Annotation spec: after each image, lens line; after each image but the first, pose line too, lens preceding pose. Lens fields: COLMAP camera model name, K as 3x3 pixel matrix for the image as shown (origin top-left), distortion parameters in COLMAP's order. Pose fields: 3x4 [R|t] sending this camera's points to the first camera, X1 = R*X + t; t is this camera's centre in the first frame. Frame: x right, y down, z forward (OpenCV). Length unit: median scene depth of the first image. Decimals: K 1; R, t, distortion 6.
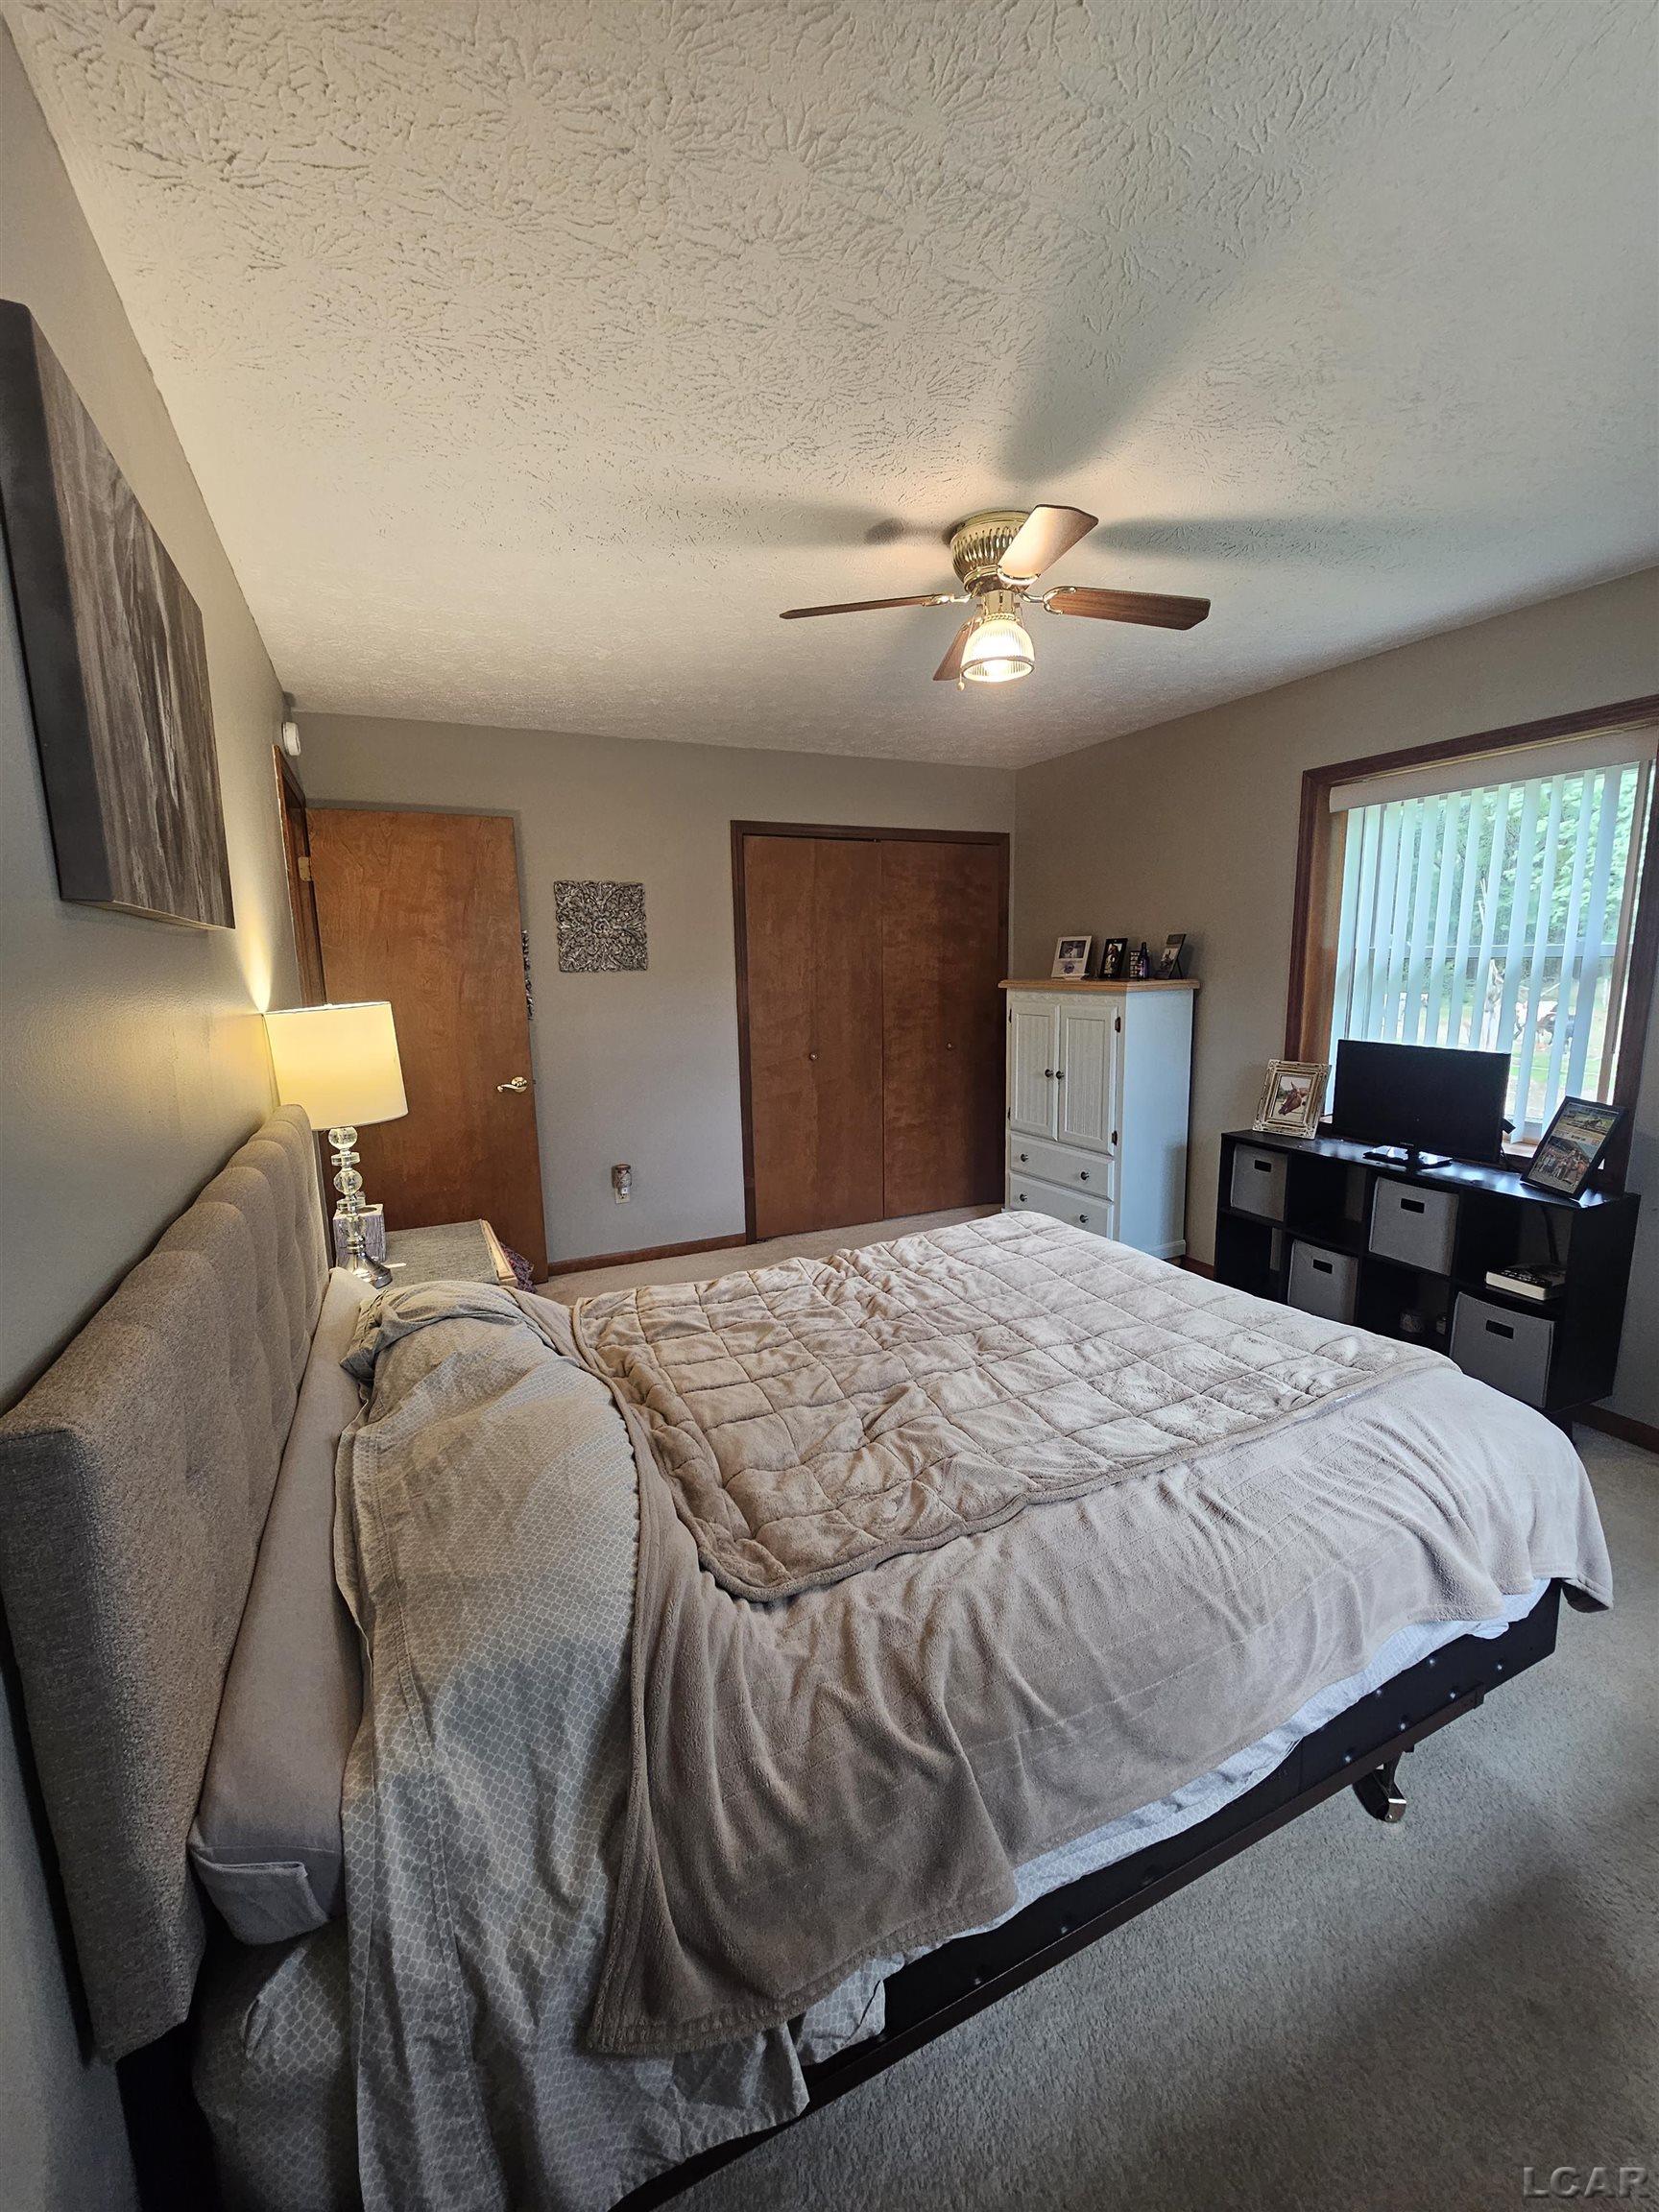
lens RADIAL K [[902.1, 0, 832.6], [0, 902.1, 1113.5], [0, 0, 1]] dist [-0.002523, 0.000307]
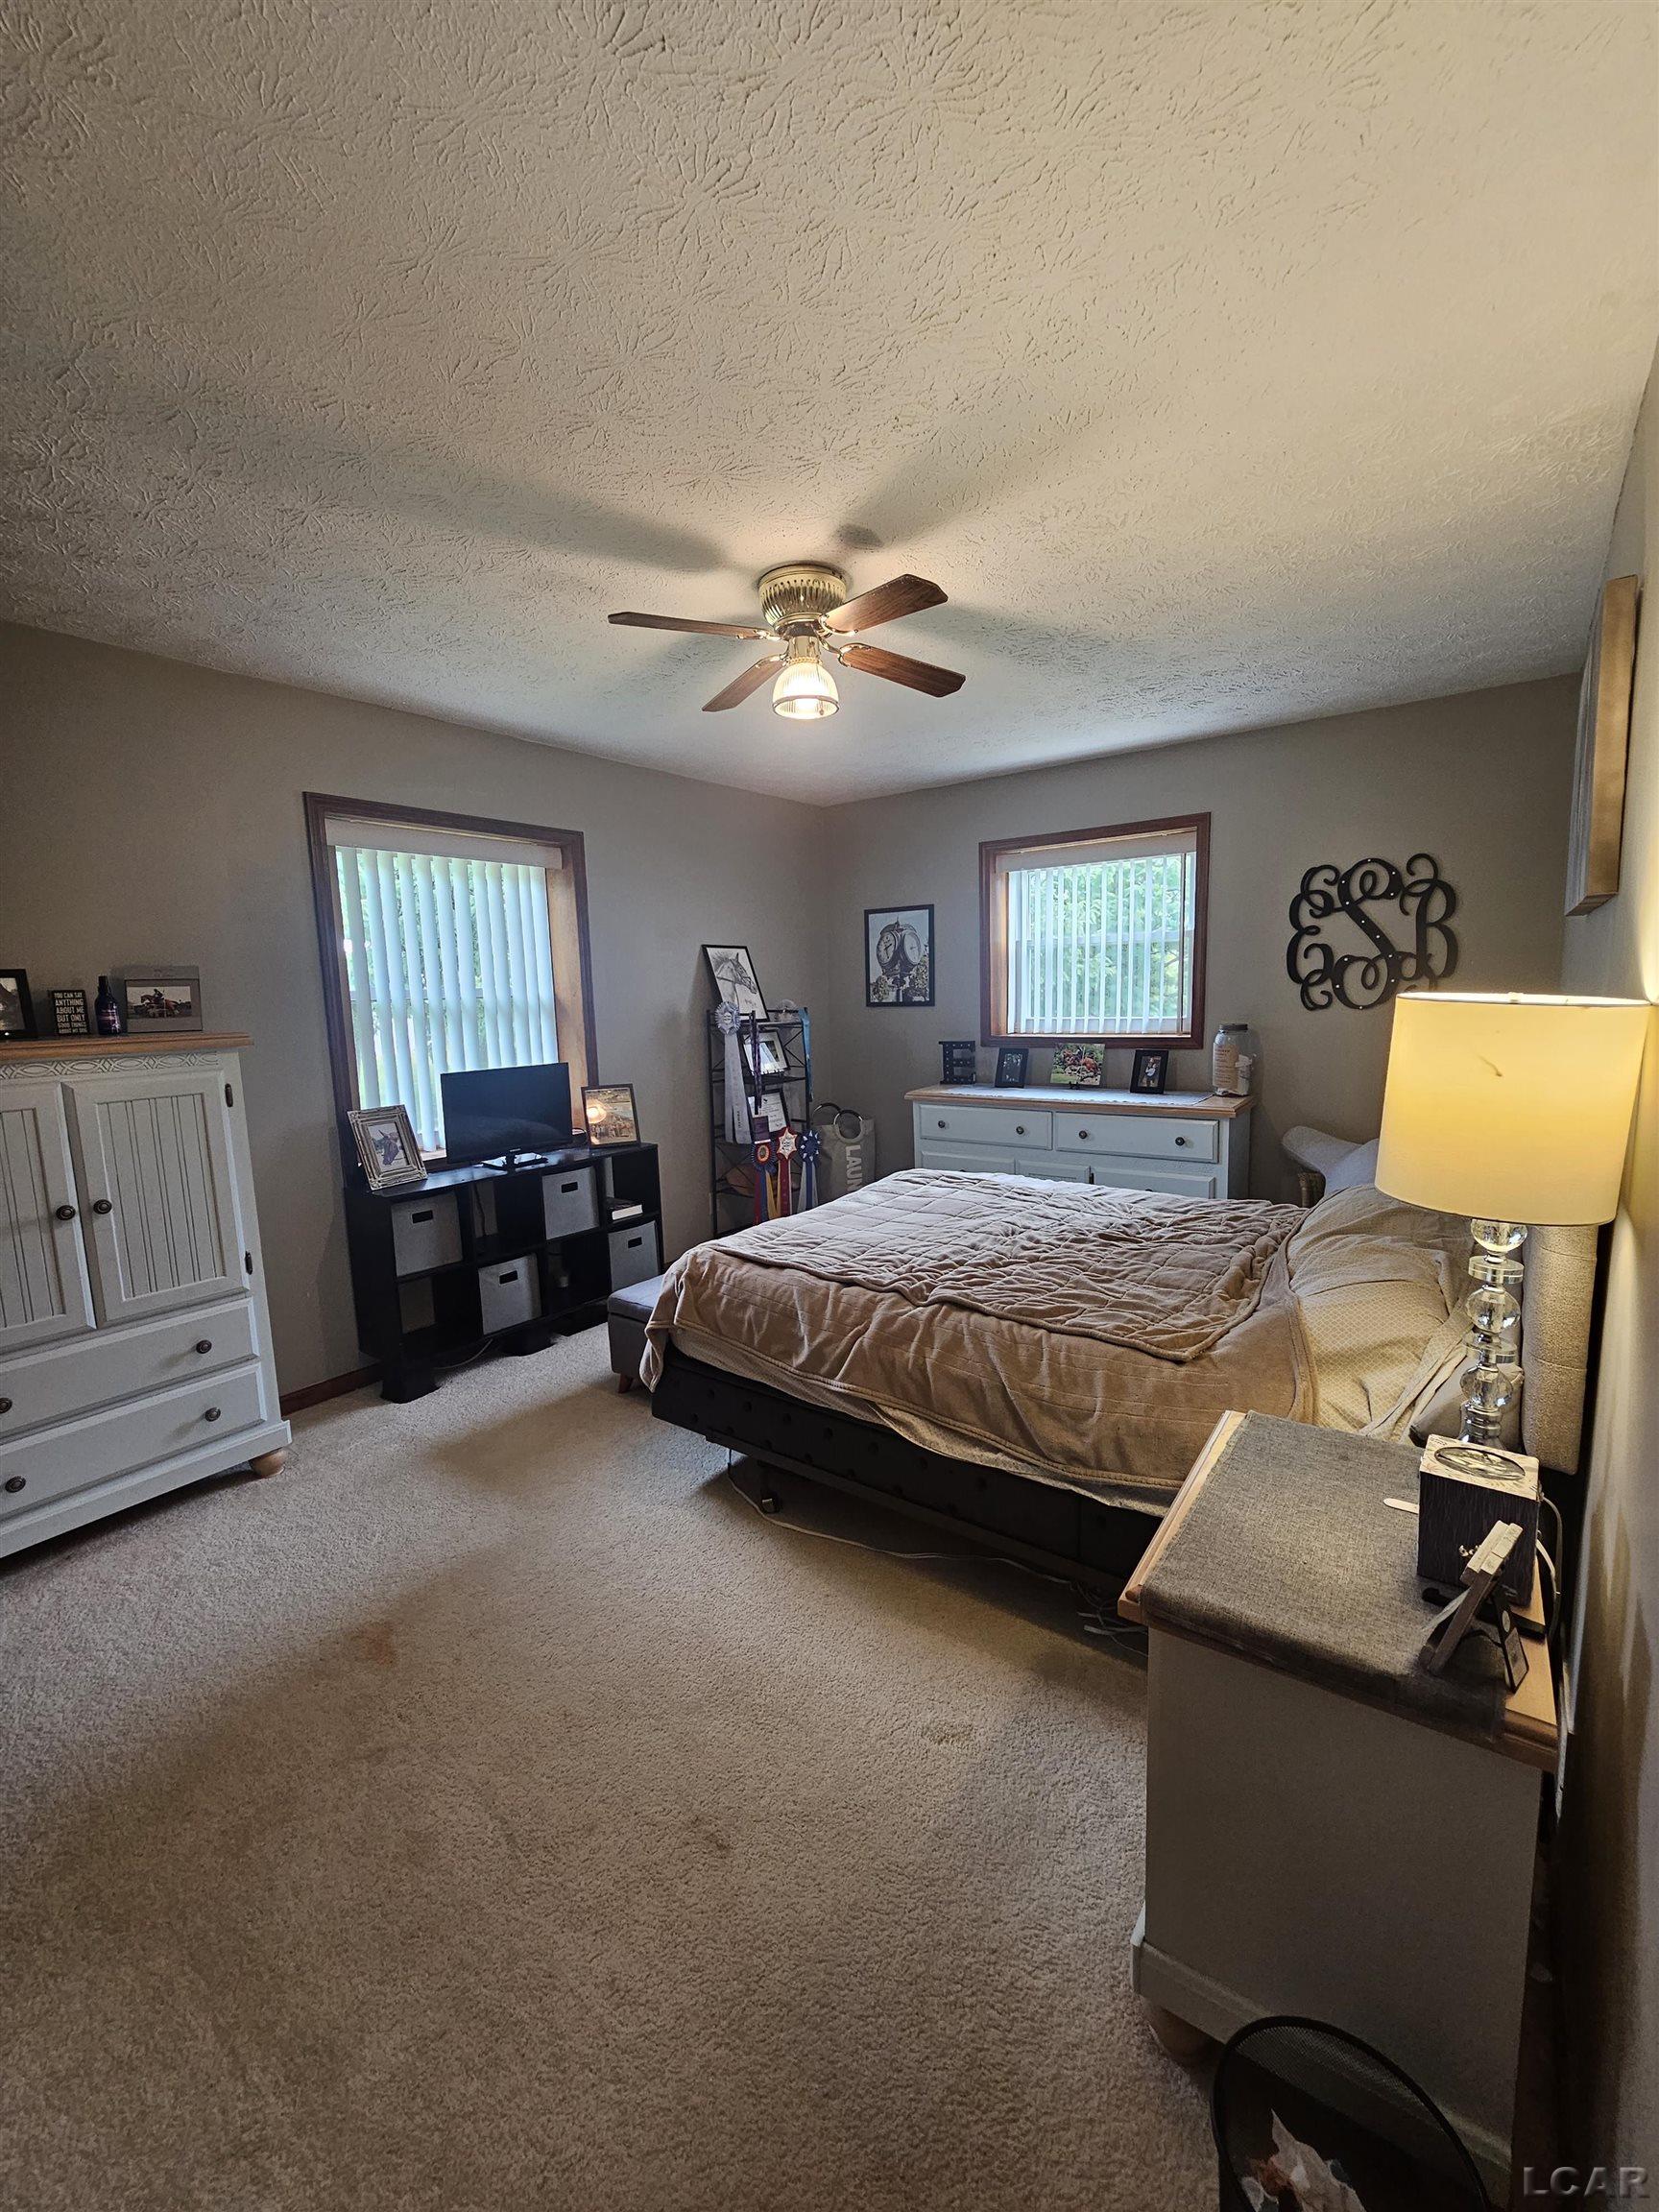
lens RADIAL K [[902.1, 0, 836.0], [0, 902.1, 1108.0], [0, 0, 1]] dist [-0.002523, 0.000307]
pose [[-0.474193, -0.080037, 0.876776, -0.590170], [0.185593, 0.964395, 0.188410, -0.161617], [-0.860637, 0.252066, -0.442455, 1.121583]]
